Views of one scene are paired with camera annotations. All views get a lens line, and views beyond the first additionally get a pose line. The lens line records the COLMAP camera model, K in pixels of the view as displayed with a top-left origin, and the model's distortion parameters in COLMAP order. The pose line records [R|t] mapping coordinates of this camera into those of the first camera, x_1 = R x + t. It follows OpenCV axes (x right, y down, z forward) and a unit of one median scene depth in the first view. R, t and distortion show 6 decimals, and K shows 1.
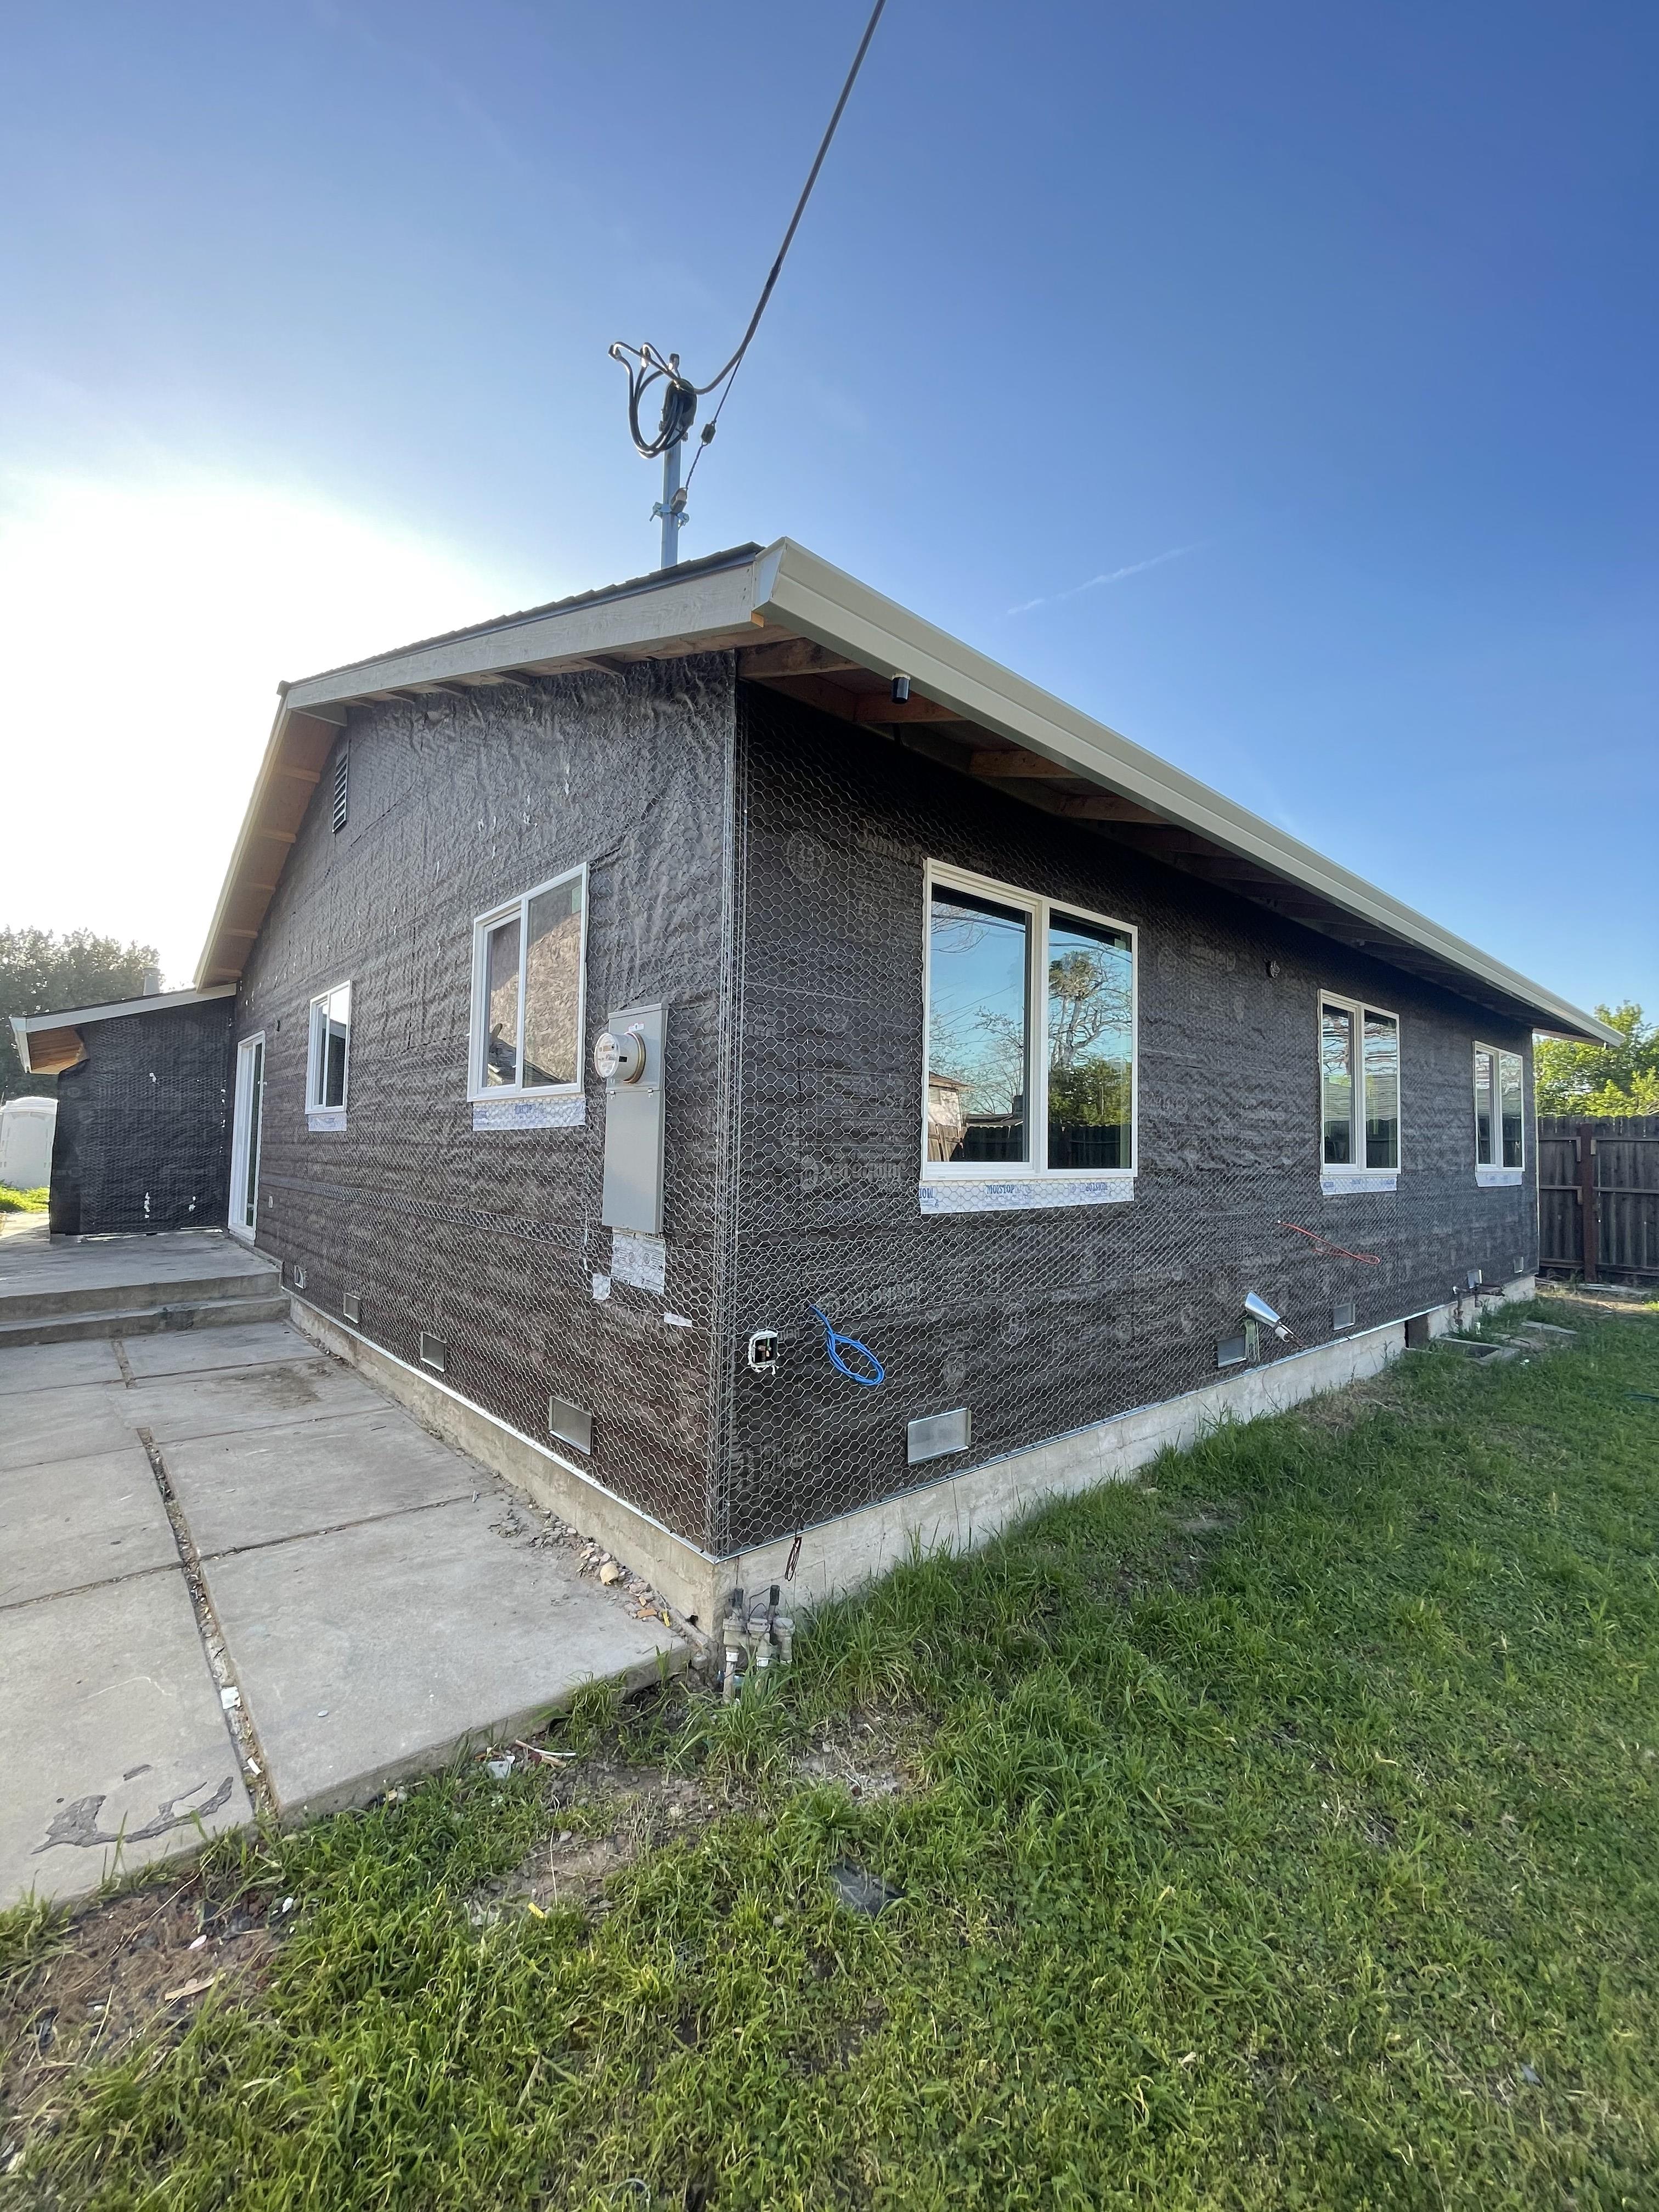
lens RADIAL K [[899.8, 0, 819.8], [0, 899.8, 1104.3], [0, 0, 1]] dist [-0.007621, 0.000300]
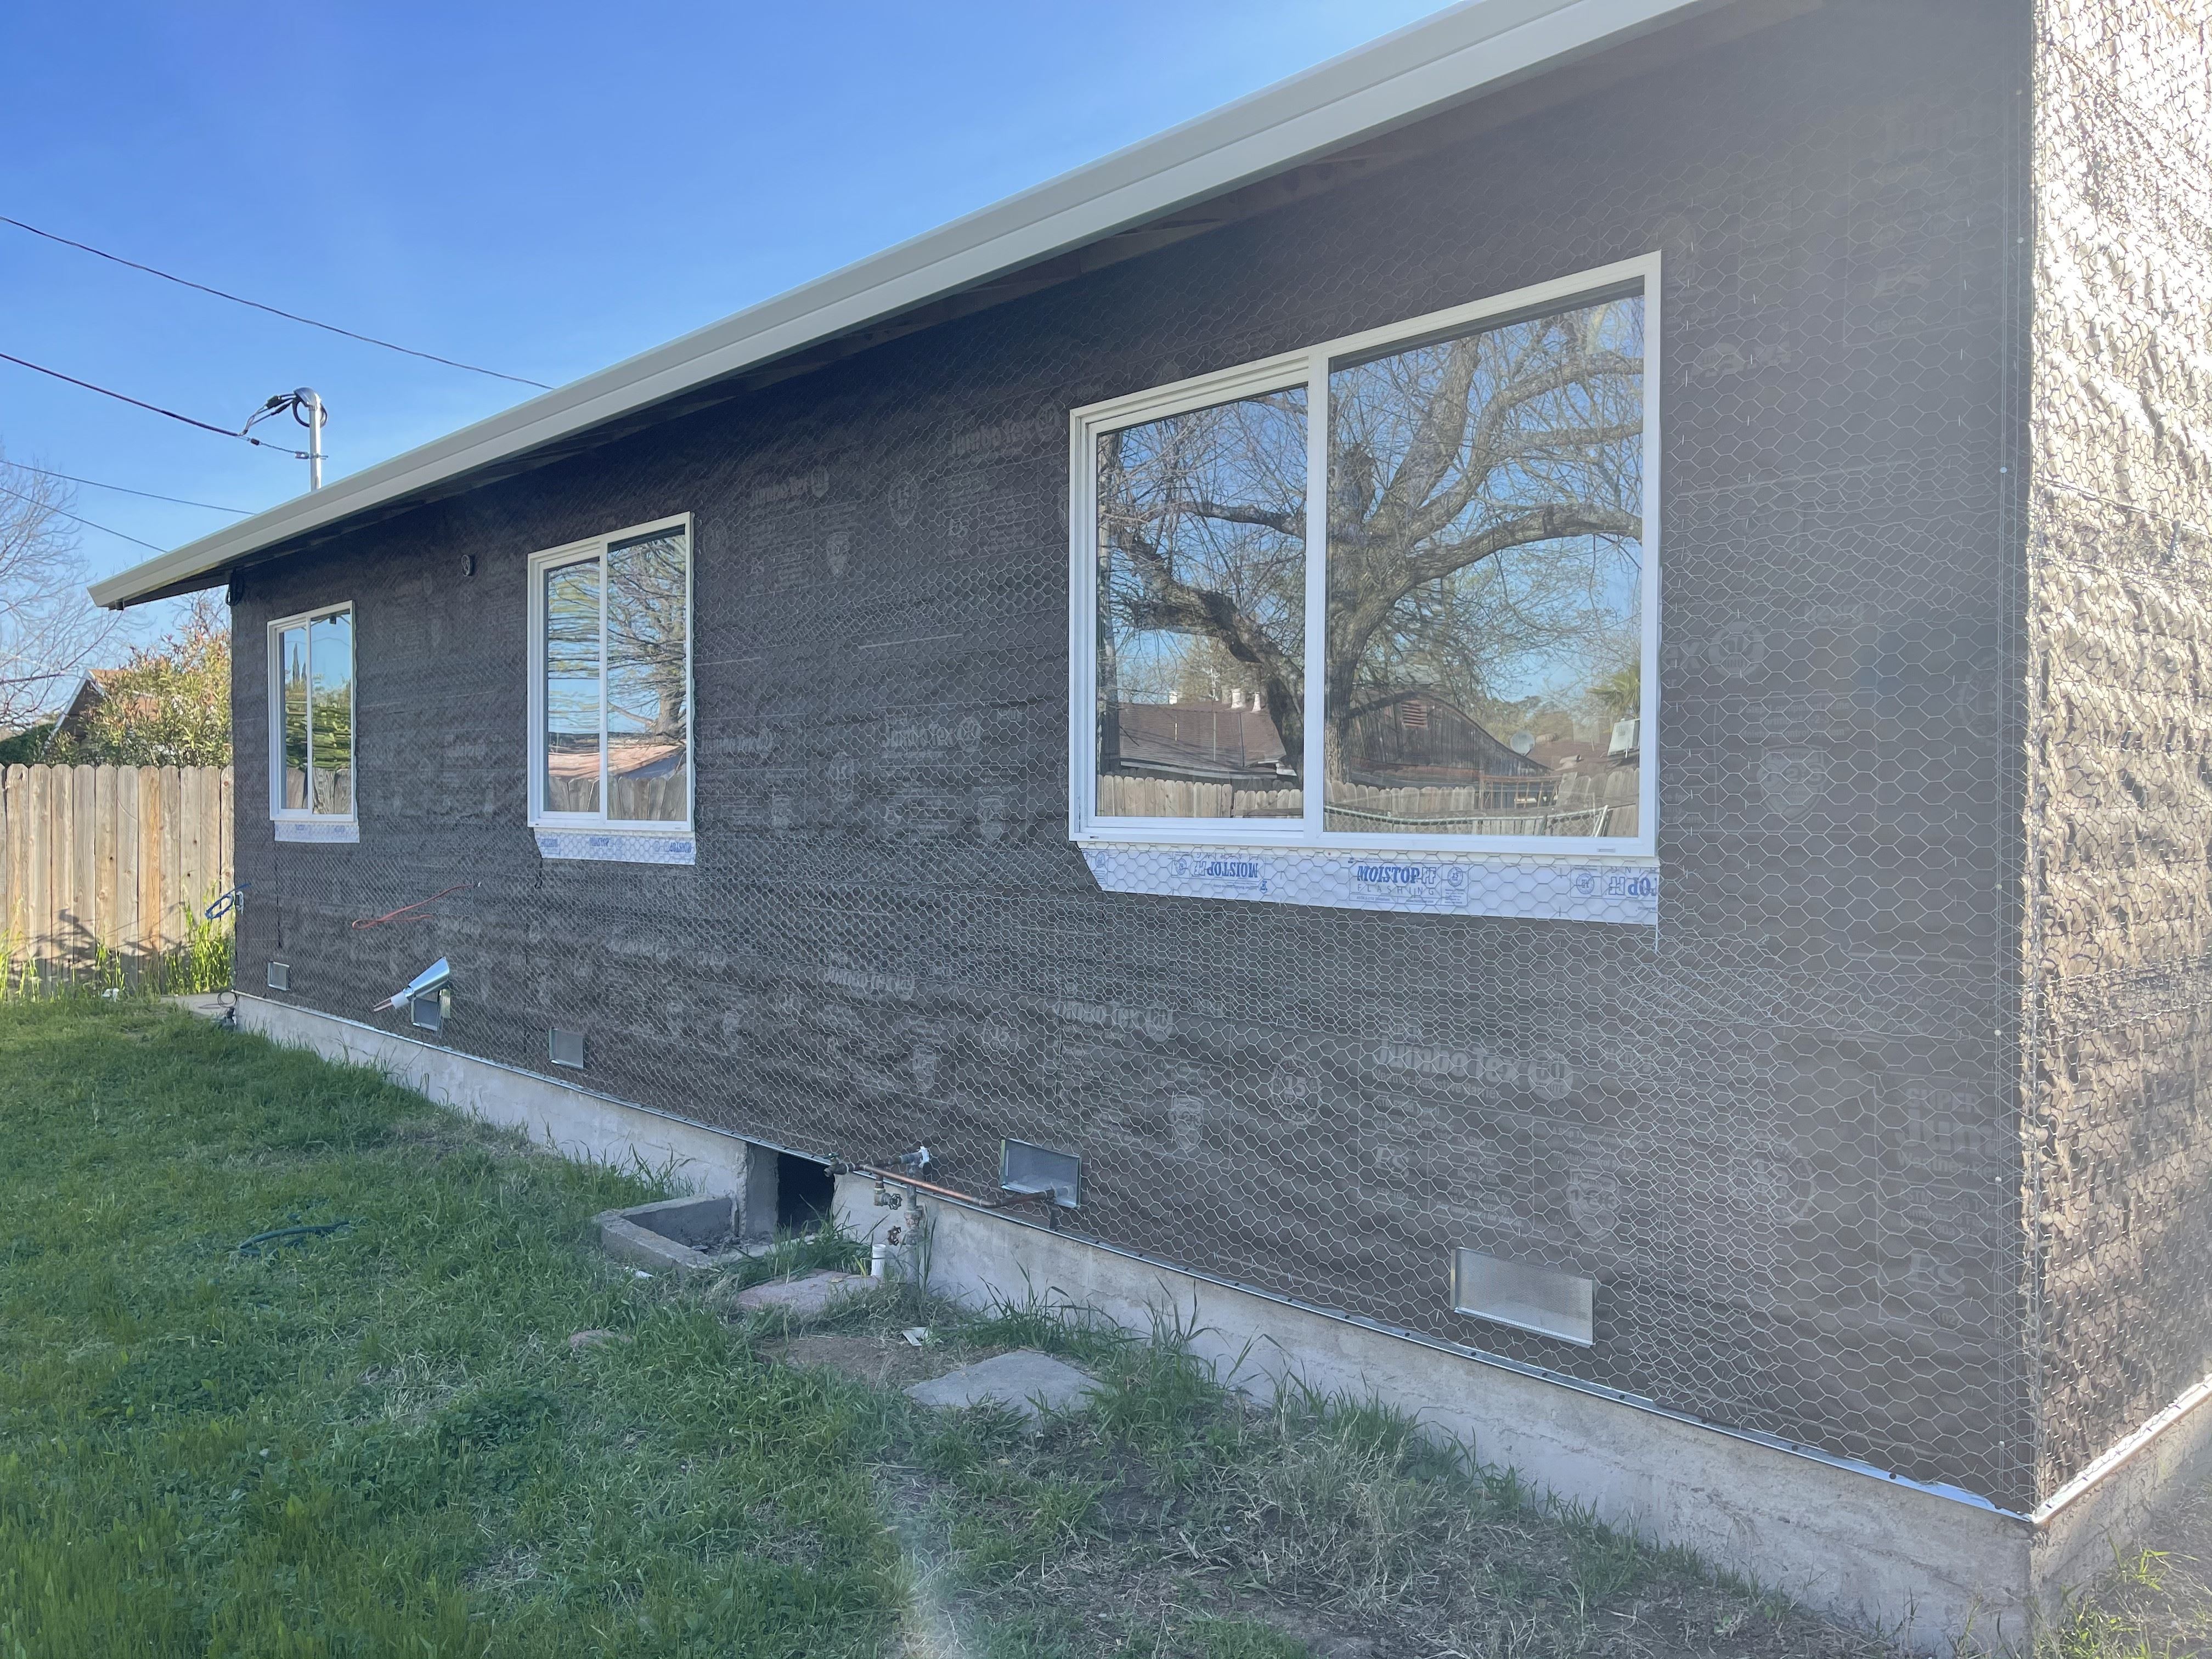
lens RADIAL K [[1679.4, 0, 1107.5], [0, 1679.4, 822.9], [0, 0, 1]] dist [0.068642, -0.093596]
pose [[0.022830, -0.000424, -0.999739, 1.834315], [0.054762, 0.998499, 0.000827, 0.096466], [0.998238, -0.054767, 0.022819, 1.387151]]
